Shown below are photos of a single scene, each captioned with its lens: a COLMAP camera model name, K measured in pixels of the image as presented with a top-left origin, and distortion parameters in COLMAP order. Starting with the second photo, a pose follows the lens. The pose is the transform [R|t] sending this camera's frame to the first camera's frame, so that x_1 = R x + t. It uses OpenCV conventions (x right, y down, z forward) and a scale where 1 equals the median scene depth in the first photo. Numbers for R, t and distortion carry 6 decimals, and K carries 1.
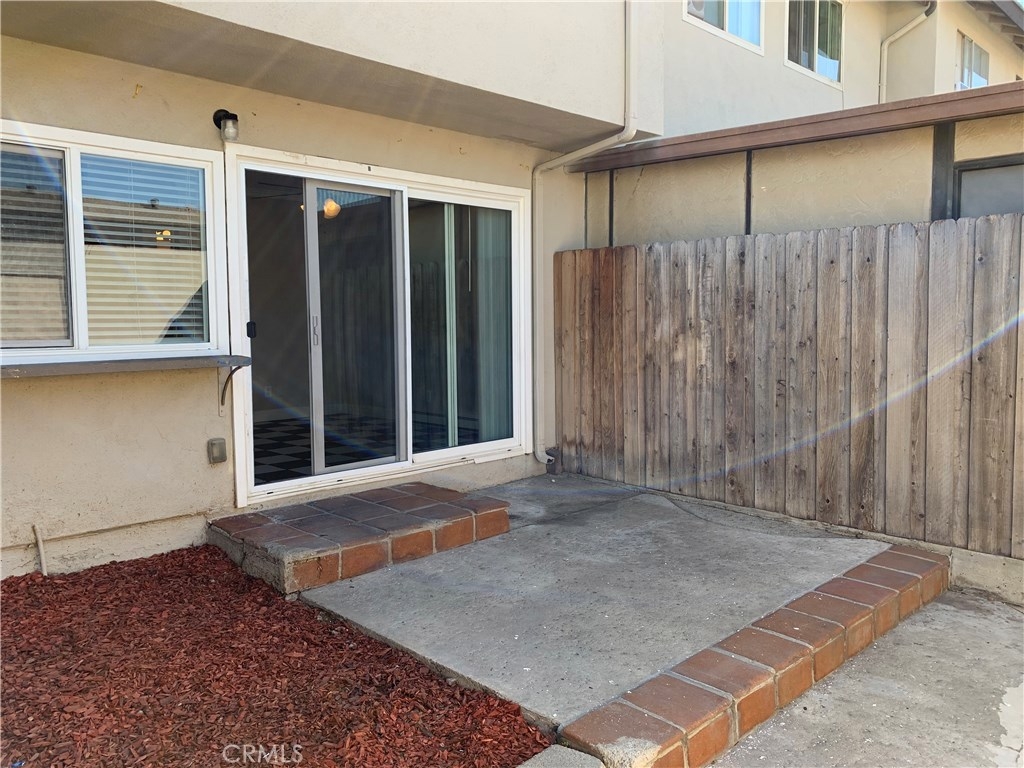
lens RADIAL K [[801.0, 0, 474.6], [0, 801.0, 378.8], [0, 0, 1]] dist [0.011748, -0.005831]
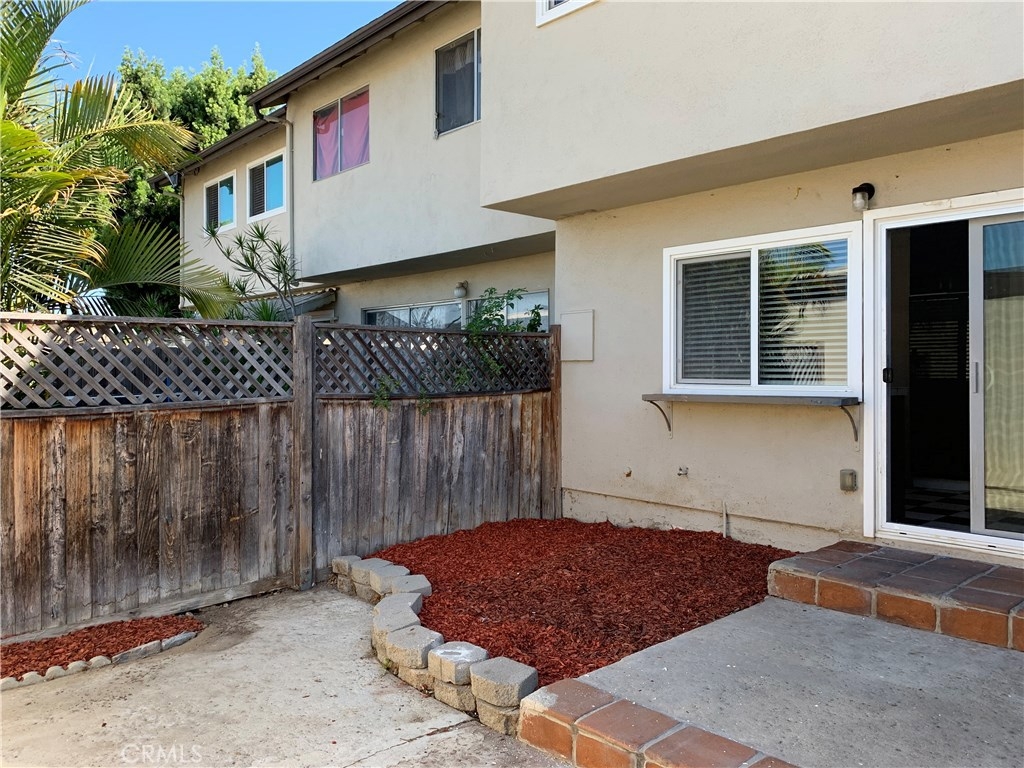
lens RADIAL K [[801.0, 0, 510.7], [0, 801.0, 378.7], [0, 0, 1]] dist [0.011748, -0.005831]
pose [[-0.019793, 0.016163, -0.999673, 0.886832], [-0.080187, 0.996623, 0.017701, -0.038972], [0.996583, 0.080511, -0.018430, 0.564914]]
